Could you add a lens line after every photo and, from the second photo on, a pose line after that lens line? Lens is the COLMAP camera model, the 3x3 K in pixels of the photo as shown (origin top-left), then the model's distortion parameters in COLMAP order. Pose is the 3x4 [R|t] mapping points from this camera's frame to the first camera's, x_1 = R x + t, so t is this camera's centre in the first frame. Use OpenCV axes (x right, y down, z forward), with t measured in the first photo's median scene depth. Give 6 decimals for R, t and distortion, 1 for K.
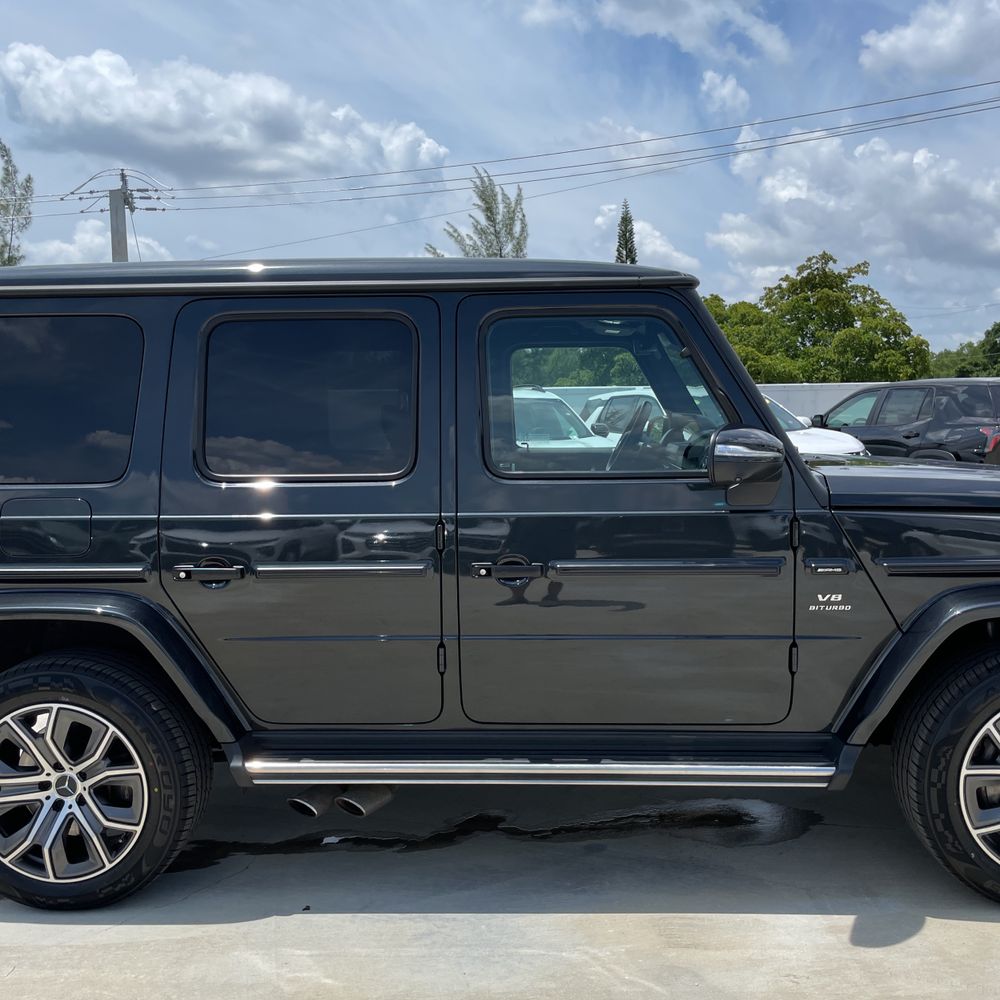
lens RADIAL K [[1035.2, 0, 500.4], [0, 1035.2, 490.3], [0, 0, 1]] dist [0.024327, 0.000000]
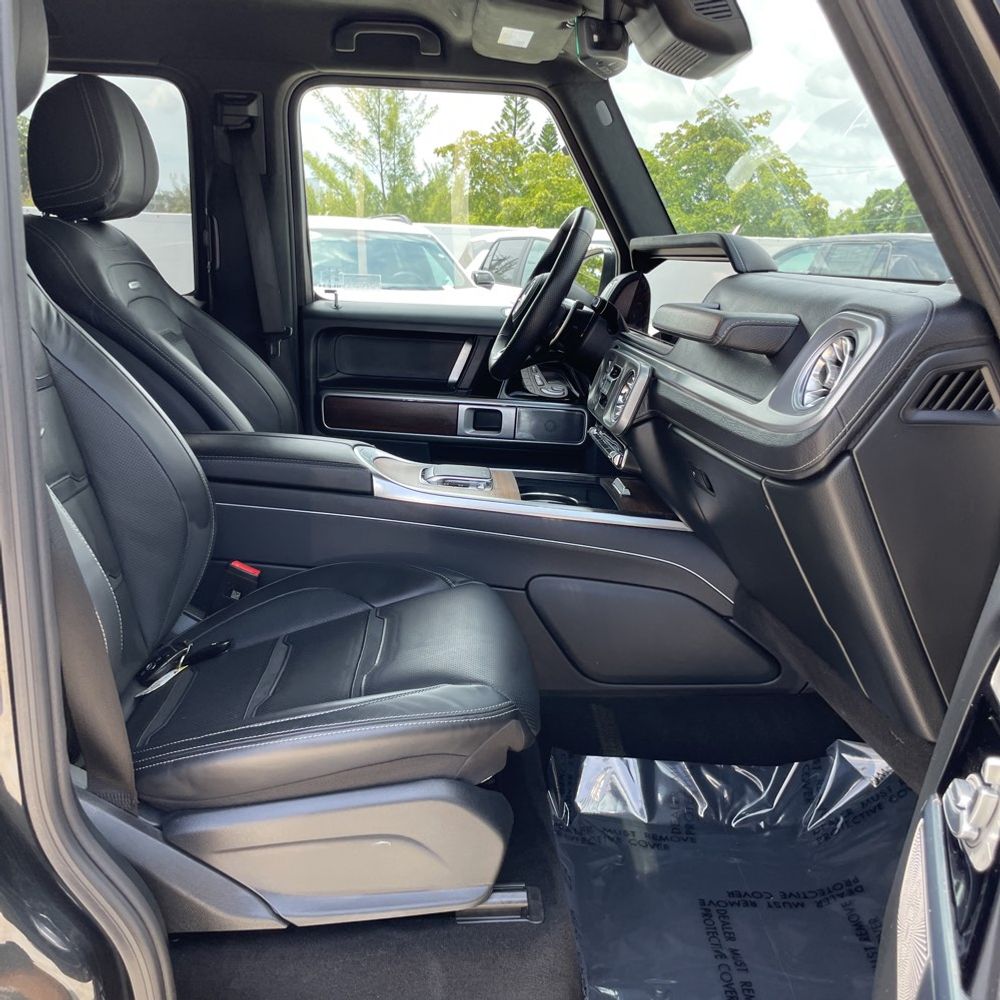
lens RADIAL K [[1035.2, 0, 503.3], [0, 1035.2, 510.9], [0, 0, 1]] dist [0.024327, 0.000000]
pose [[0.992399, 0.015597, 0.122066, 0.068555], [-0.034828, 0.986978, 0.157042, -0.033455], [-0.118027, -0.160100, 0.980019, 0.743516]]
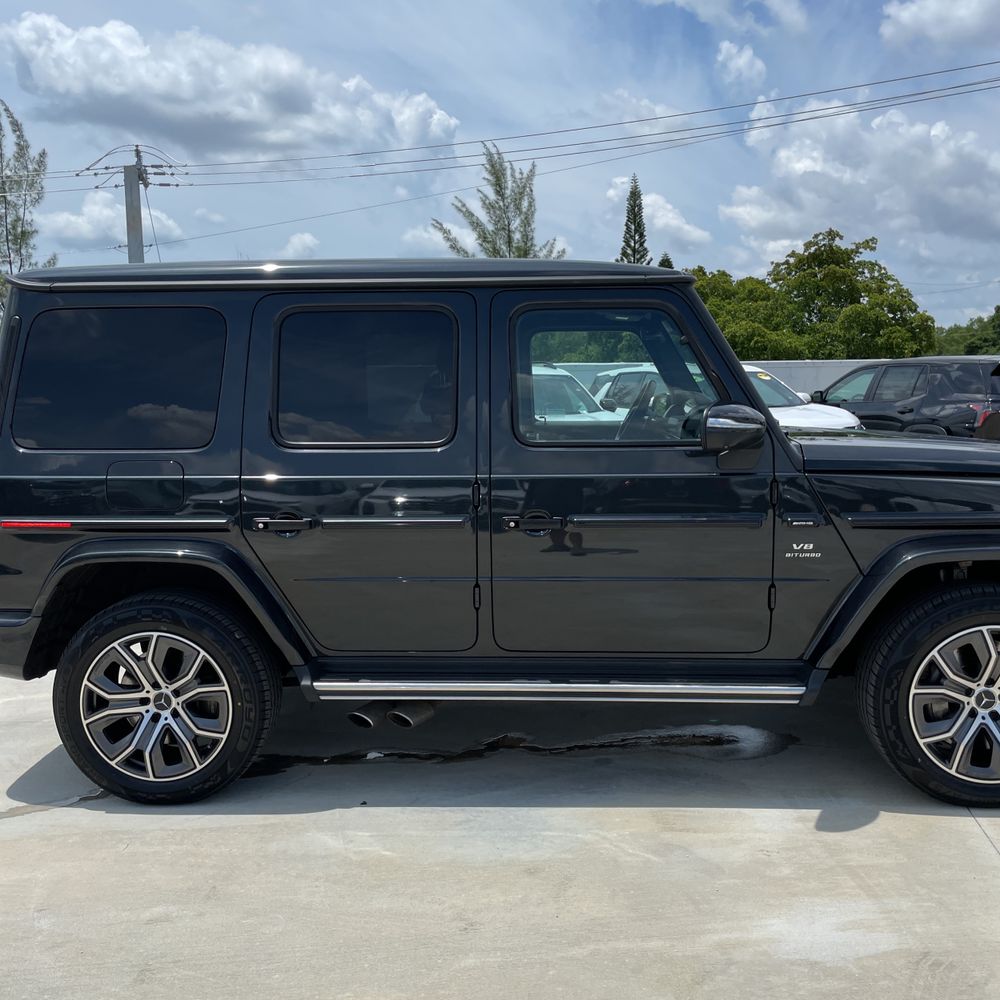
lens RADIAL K [[1035.2, 0, 497.6], [0, 1035.2, 495.3], [0, 0, 1]] dist [0.024327, 0.000000]
pose [[0.999957, 0.004290, -0.008172, -0.023502], [-0.004048, 0.999560, 0.029377, 0.010554], [0.008294, -0.029342, 0.999535, -0.185331]]
